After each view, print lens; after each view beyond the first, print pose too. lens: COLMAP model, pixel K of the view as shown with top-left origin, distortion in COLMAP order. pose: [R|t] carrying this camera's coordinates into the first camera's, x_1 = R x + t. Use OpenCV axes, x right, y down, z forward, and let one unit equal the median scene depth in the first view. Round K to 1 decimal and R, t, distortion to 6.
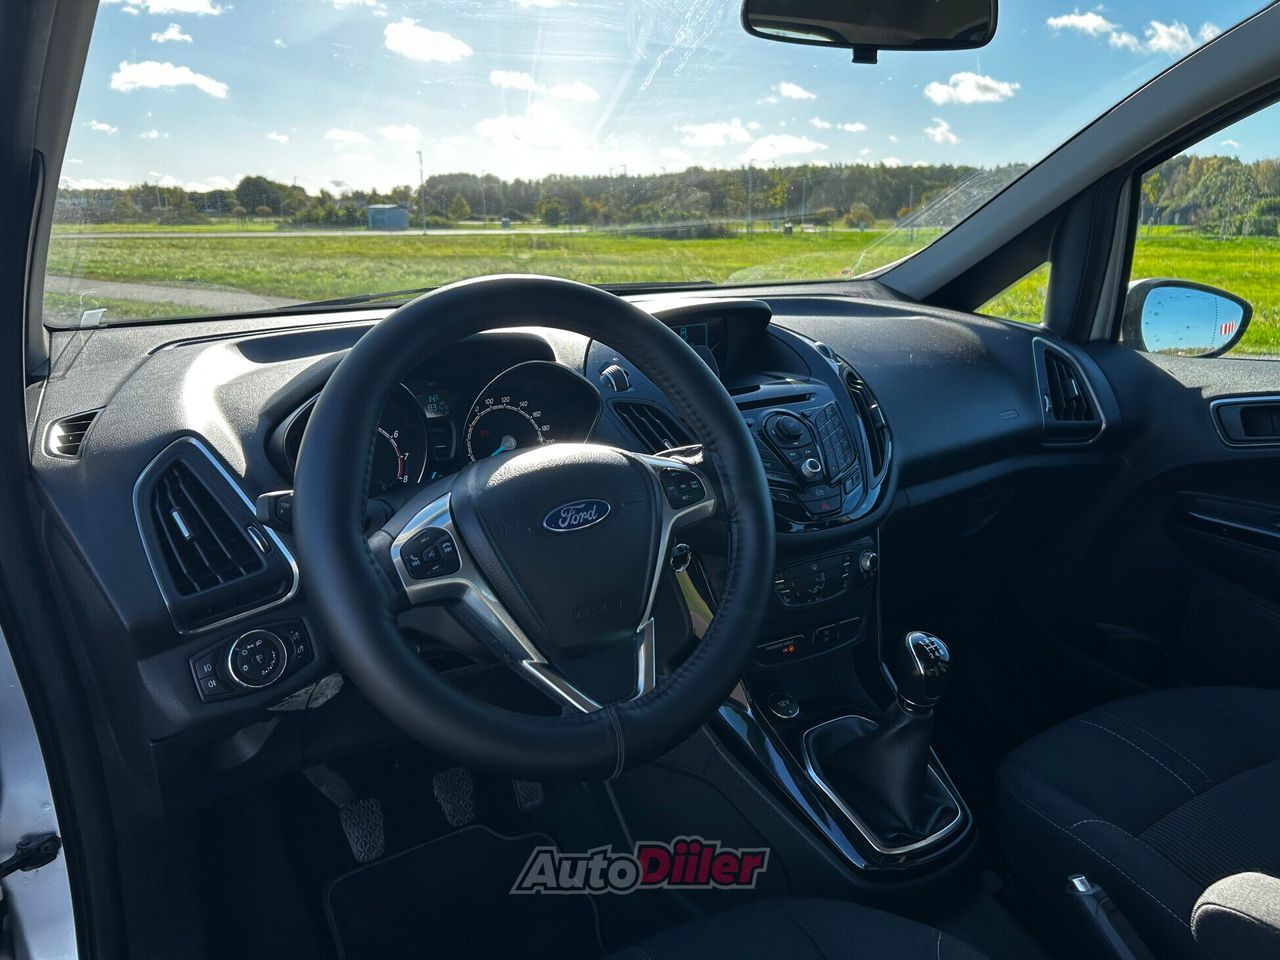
lens RADIAL K [[959.6, 0, 612.3], [0, 959.6, 475.1], [0, 0, 1]] dist [0.052913, -0.000488]
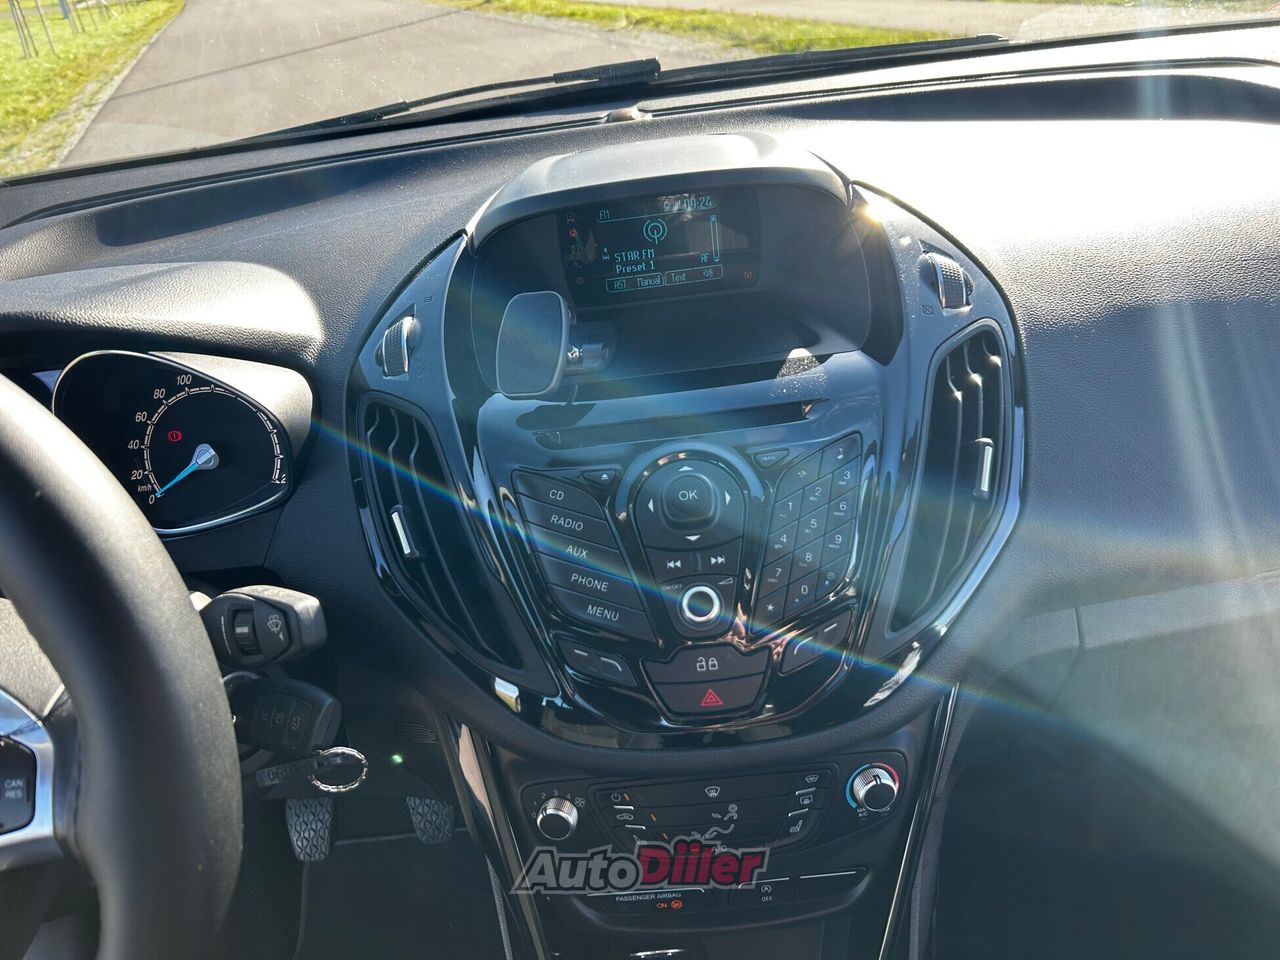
lens RADIAL K [[976.6, 0, 633.2], [0, 976.6, 485.5], [0, 0, 1]] dist [0.001400, 0.002882]
pose [[0.862558, 0.173247, -0.475372, 0.386522], [-0.027331, 0.954132, 0.298136, -0.195313], [0.505219, -0.244168, 0.827729, 0.627961]]
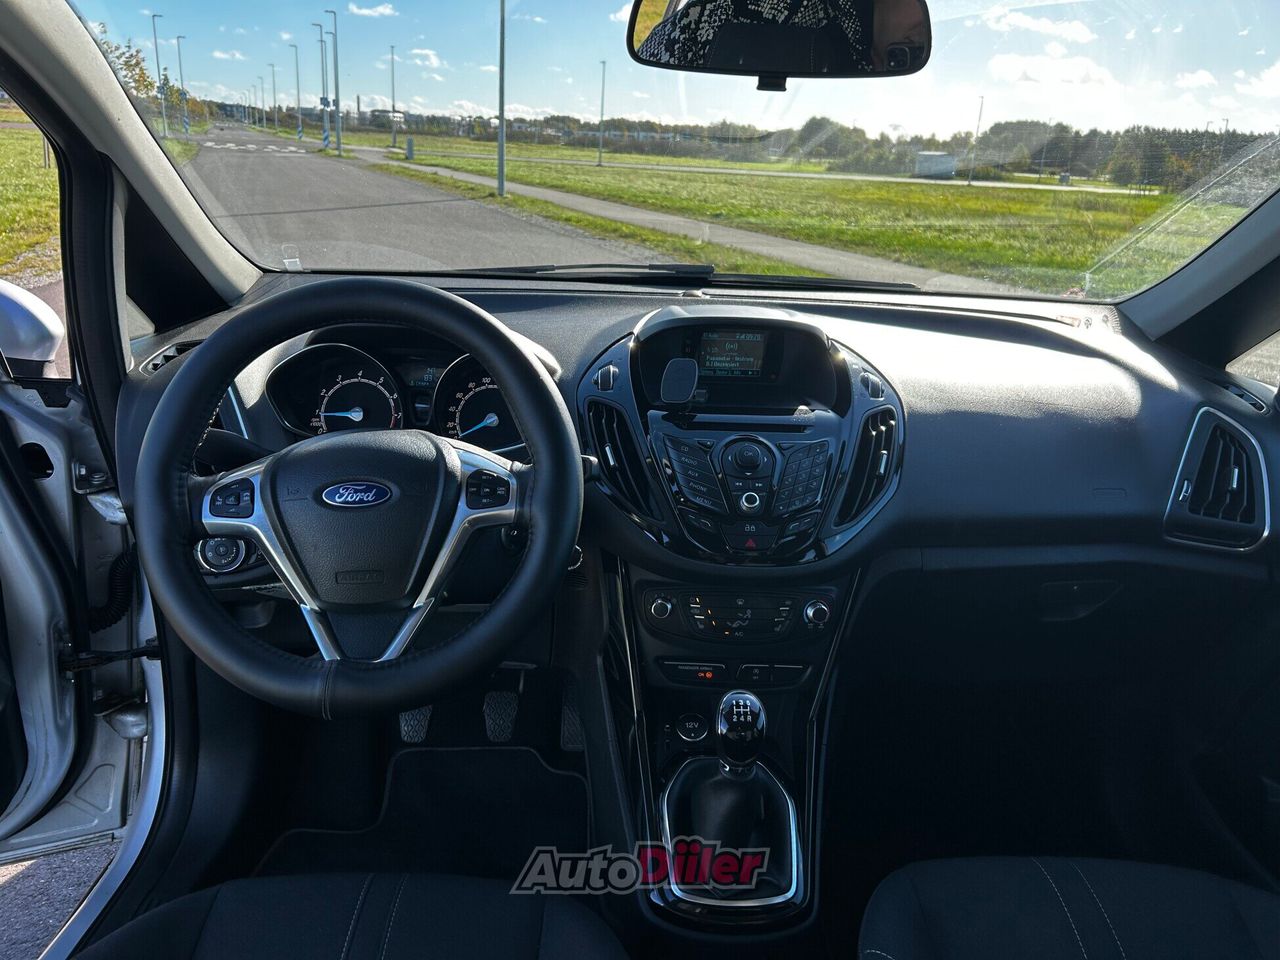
lens RADIAL K [[958.9, 0, 640.0], [0, 958.9, 480.0], [0, 0, 1]] dist [0.007894, 0.000634]
pose [[0.871752, 0.207897, -0.443652, 0.535068], [-0.181463, 0.978116, 0.101784, -0.107091], [0.455104, -0.008224, 0.890400, 0.094932]]
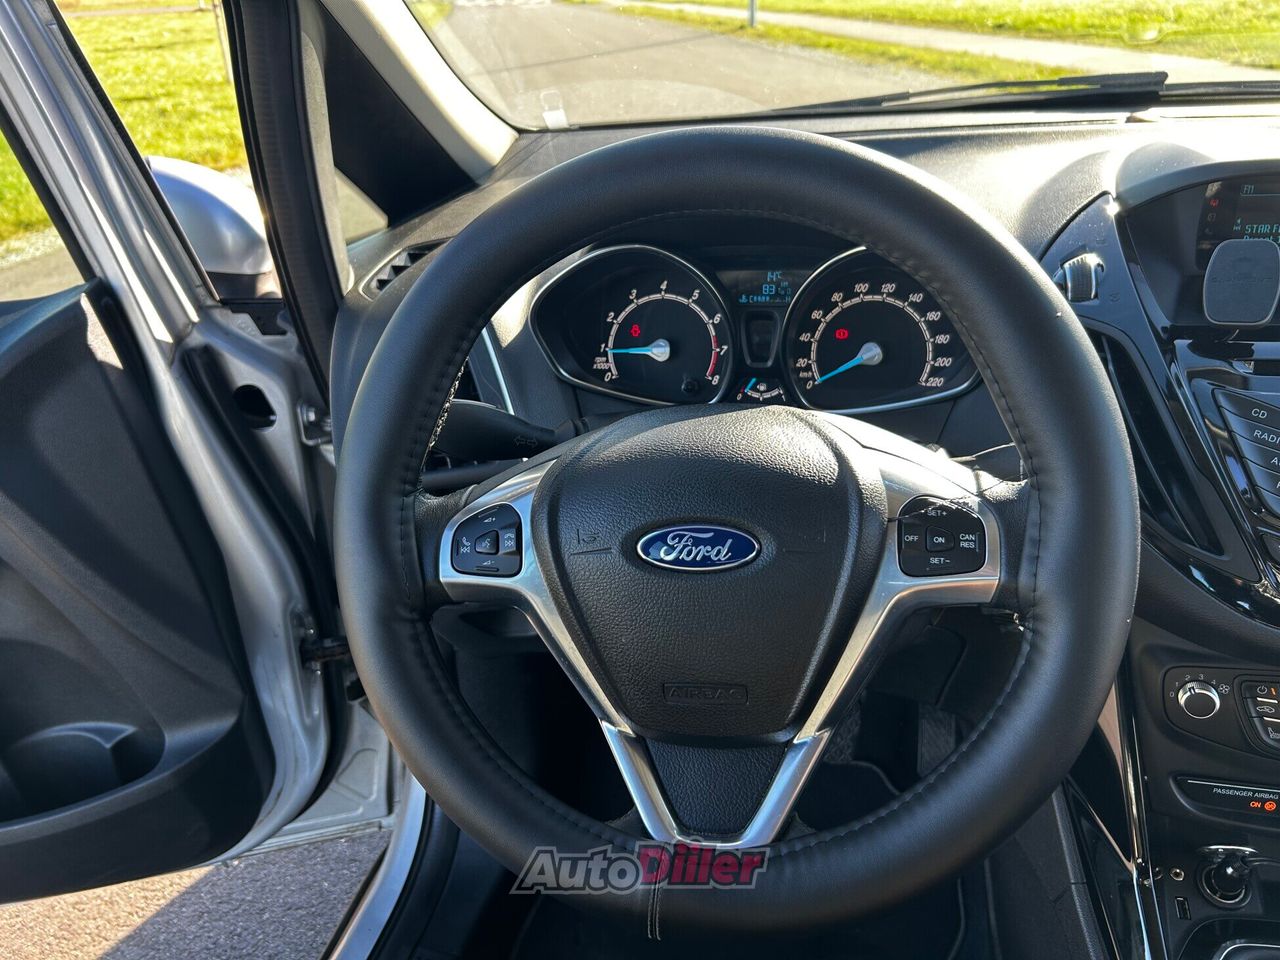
lens RADIAL K [[970.1, 0, 640.8], [0, 970.1, 476.1], [0, 0, 1]] dist [0.051646, -0.074757]
pose [[0.736010, 0.281676, -0.615588, 0.218191], [-0.129770, 0.951167, 0.280072, -0.121817], [0.664417, -0.126251, 0.736621, 0.363959]]
